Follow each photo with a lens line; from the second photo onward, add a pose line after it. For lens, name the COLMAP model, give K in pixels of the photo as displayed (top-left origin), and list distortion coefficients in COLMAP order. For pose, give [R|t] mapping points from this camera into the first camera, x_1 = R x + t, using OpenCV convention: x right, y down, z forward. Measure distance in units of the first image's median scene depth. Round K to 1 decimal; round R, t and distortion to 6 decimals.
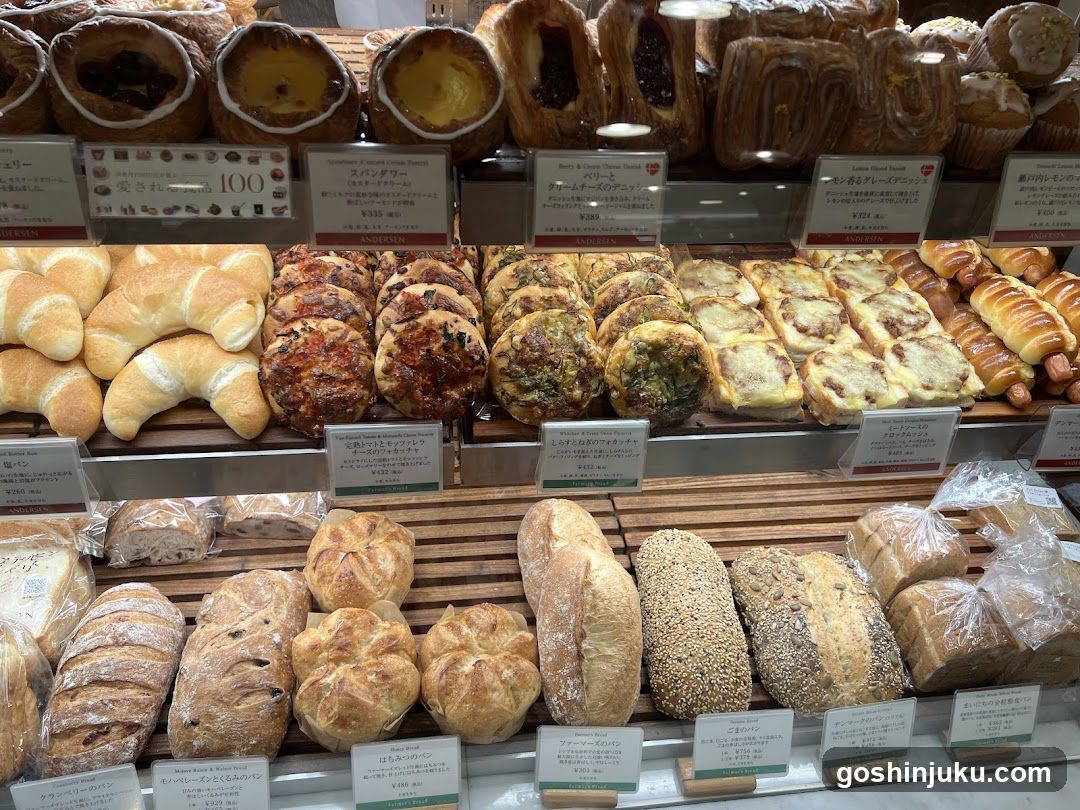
lens RADIAL K [[766.9, 0, 539.6], [0, 766.9, 393.3], [0, 0, 1]] dist [0.003104, -0.003973]
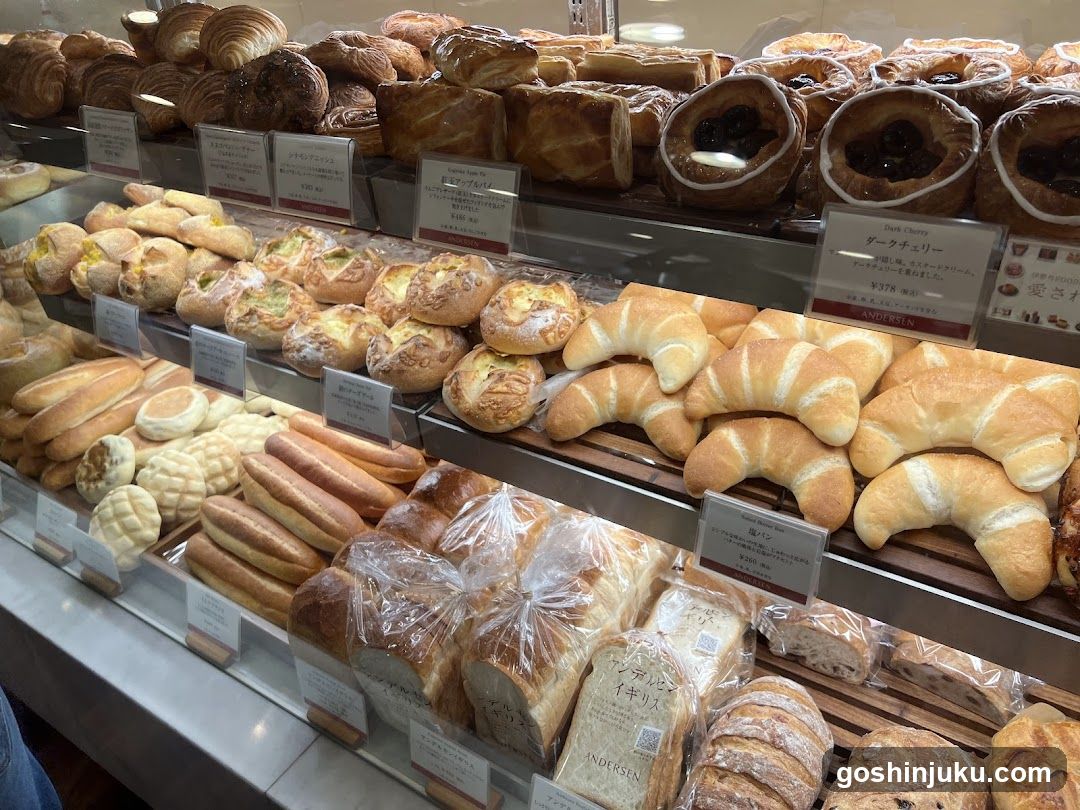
lens RADIAL K [[718.4, 0, 534.6], [0, 718.4, 404.6], [0, 0, 1]] dist [0.077428, -0.060011]
pose [[0.787866, 0.269891, -0.553558, -0.410806], [-0.308036, 0.951039, 0.025266, 0.000266], [0.533274, 0.150610, 0.832427, 0.042240]]
